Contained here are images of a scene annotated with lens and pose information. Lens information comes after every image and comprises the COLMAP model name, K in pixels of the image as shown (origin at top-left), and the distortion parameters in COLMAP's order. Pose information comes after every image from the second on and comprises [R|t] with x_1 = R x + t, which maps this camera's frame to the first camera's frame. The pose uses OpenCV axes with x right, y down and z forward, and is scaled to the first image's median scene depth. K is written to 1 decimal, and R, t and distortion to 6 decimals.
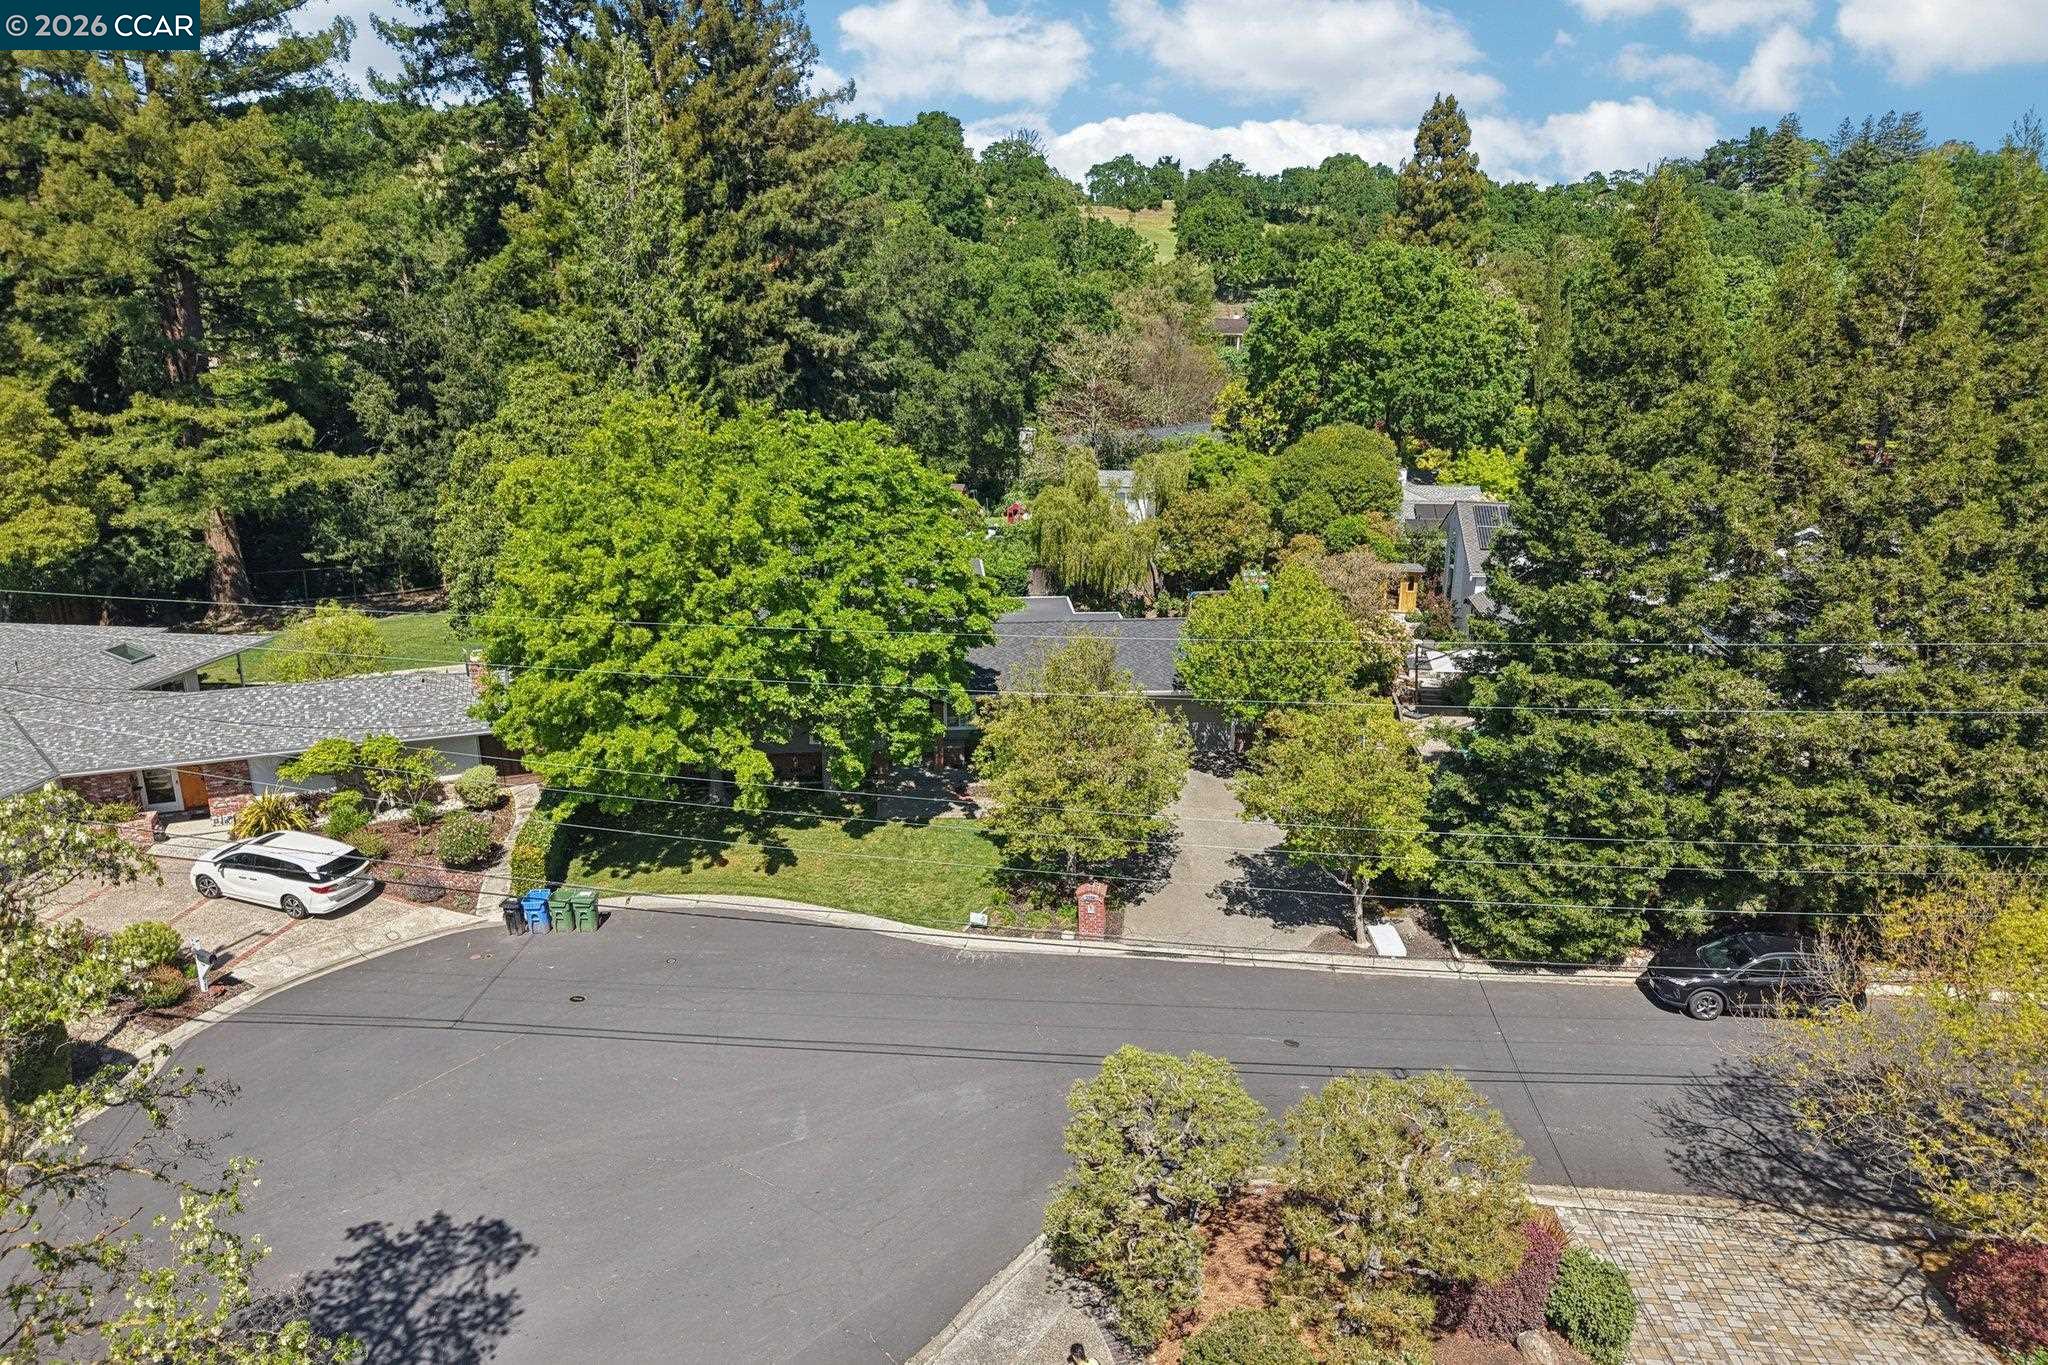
lens RADIAL K [[1473.3, 0, 1081.0], [0, 1473.3, 608.9], [0, 0, 1]] dist [0.033134, -0.037421]
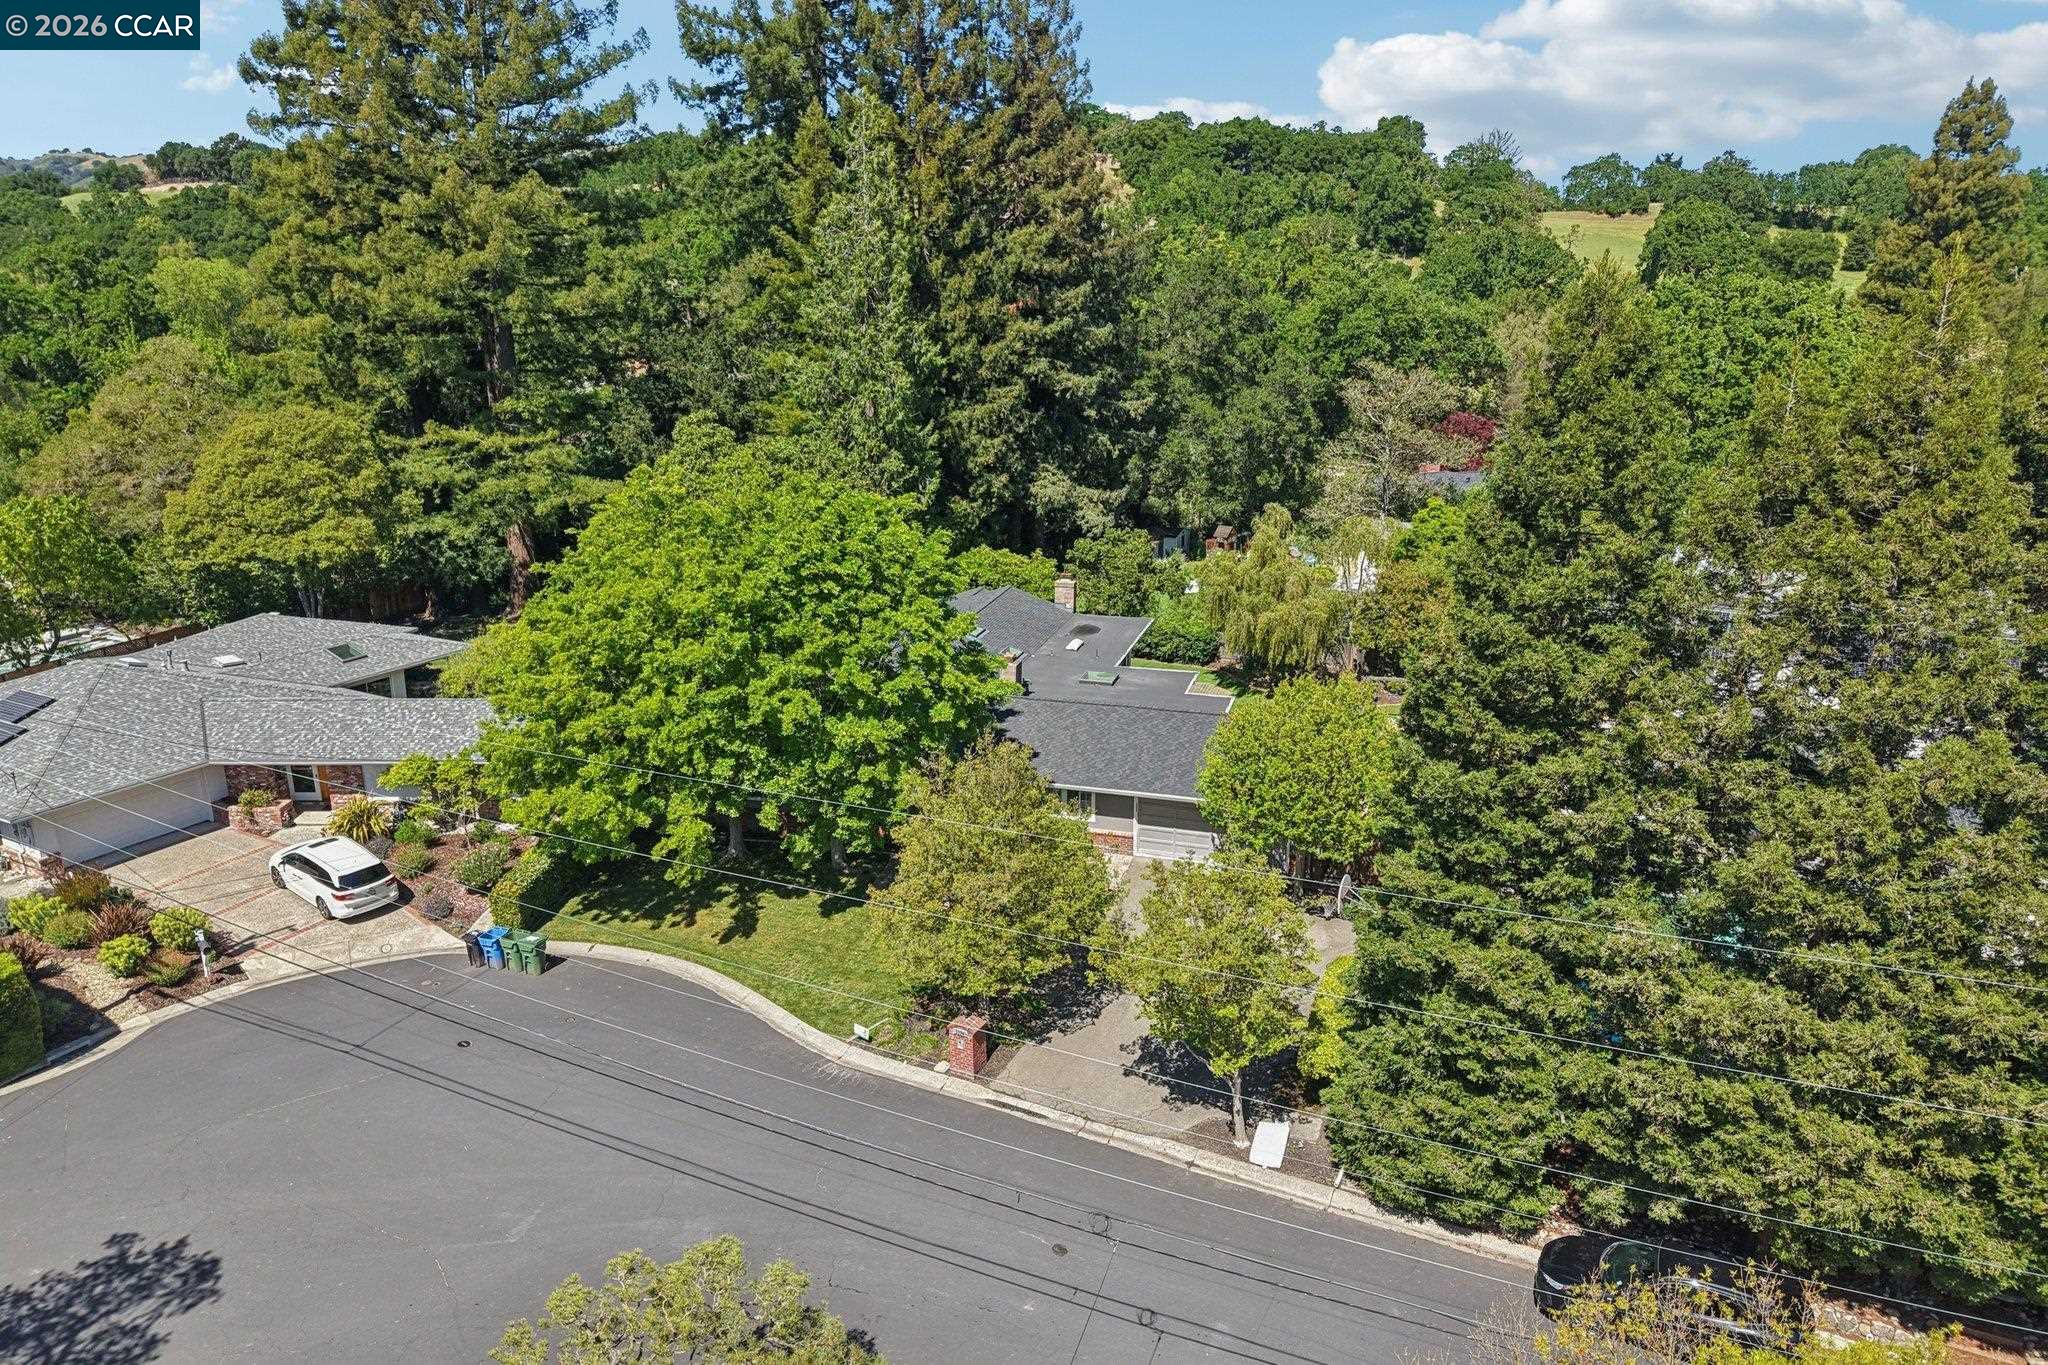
lens RADIAL K [[1473.3, 0, 1081.0], [0, 1473.3, 608.9], [0, 0, 1]] dist [0.033134, -0.037421]
pose [[0.931289, 0.083605, -0.354557, 0.265560], [-0.081976, 0.996441, 0.019643, -0.065117], [0.354937, 0.010772, 0.934828, 0.104197]]
